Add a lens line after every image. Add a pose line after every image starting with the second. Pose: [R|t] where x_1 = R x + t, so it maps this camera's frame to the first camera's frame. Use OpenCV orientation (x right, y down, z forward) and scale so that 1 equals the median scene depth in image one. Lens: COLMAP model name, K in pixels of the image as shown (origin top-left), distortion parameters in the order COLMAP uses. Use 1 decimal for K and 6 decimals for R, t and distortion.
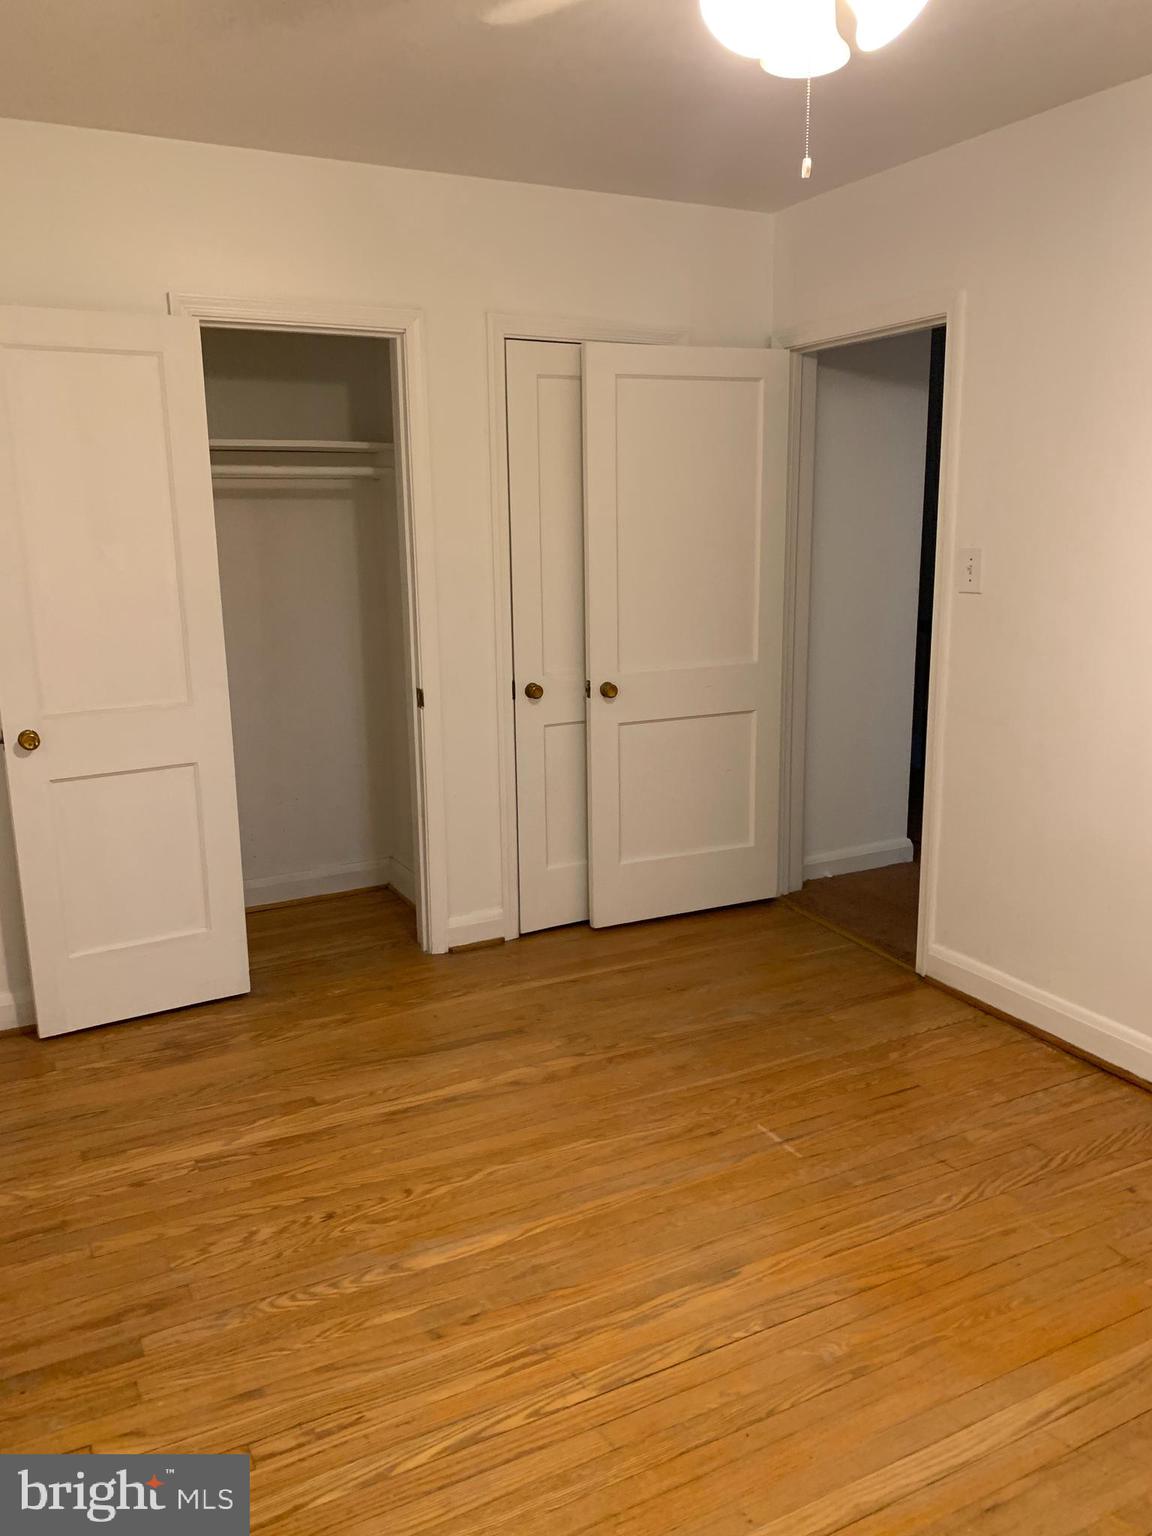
lens RADIAL K [[1156.4, 0, 575.6], [0, 1156.4, 767.1], [0, 0, 1]] dist [0.006564, 0.007427]
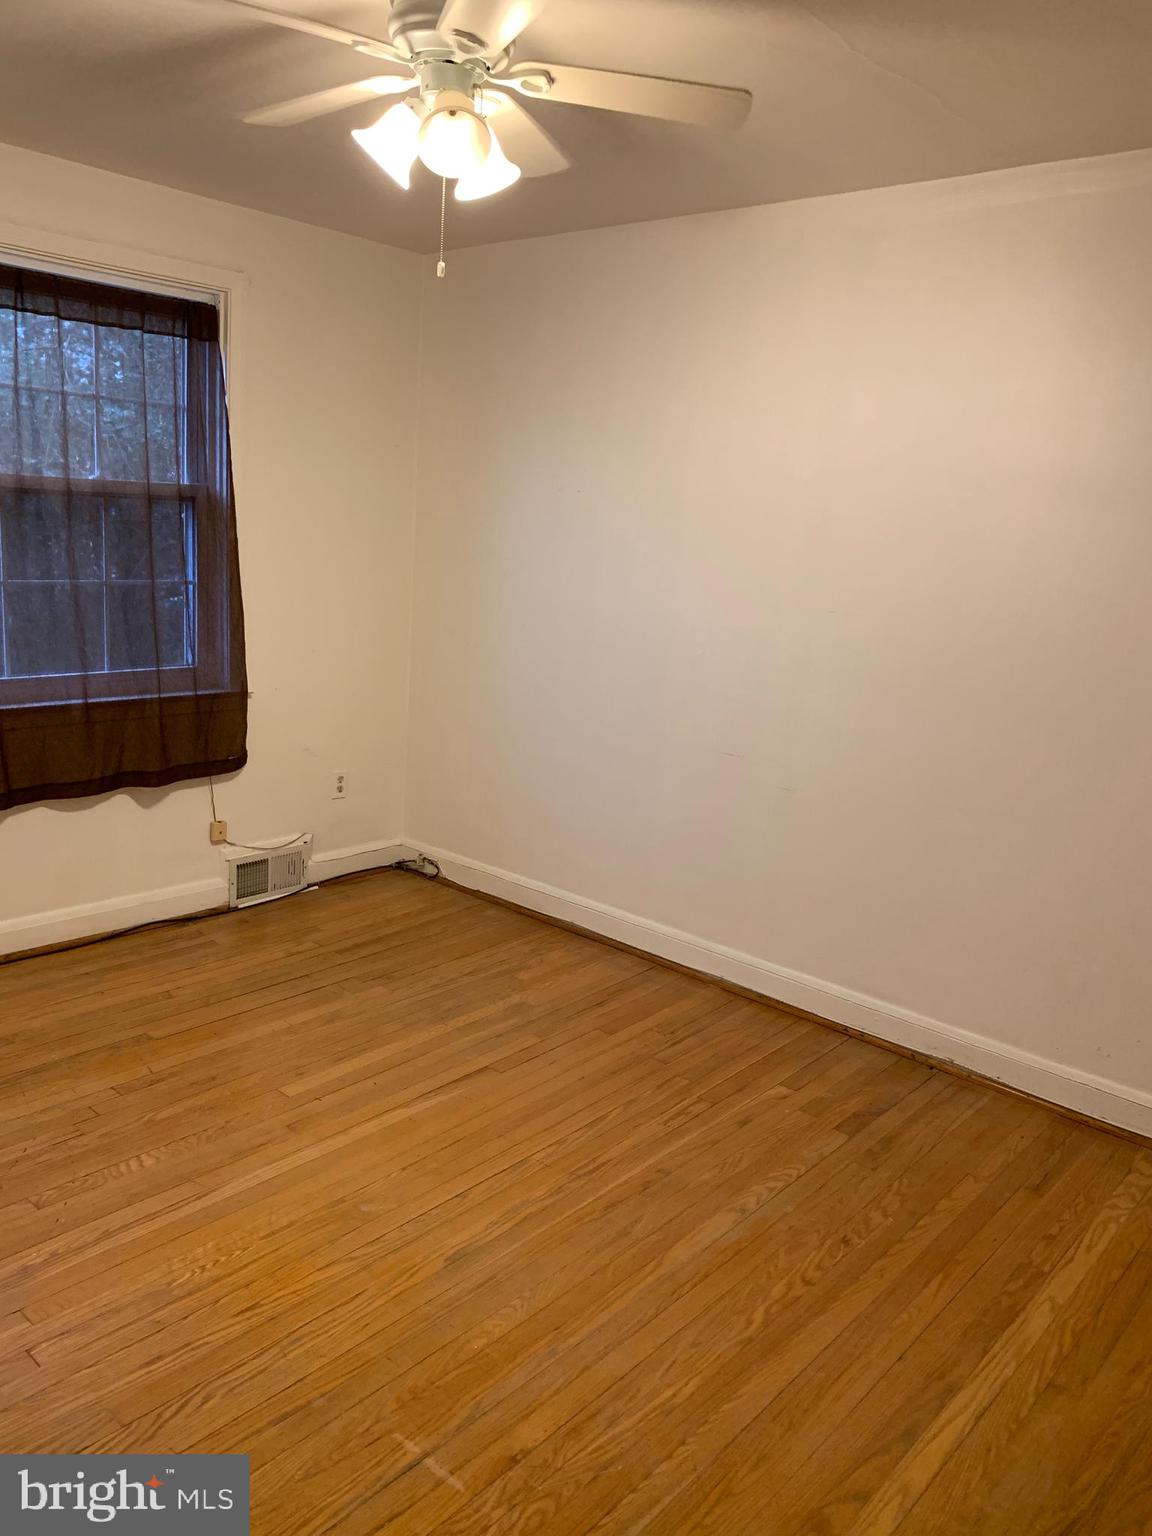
lens RADIAL K [[1156.4, 0, 575.8], [0, 1156.4, 767.2], [0, 0, 1]] dist [0.006564, 0.007427]
pose [[-0.929241, 0.033834, -0.367922, 0.376811], [-0.131814, 0.899912, 0.415672, -0.388477], [0.345161, 0.434757, -0.831775, 1.610025]]
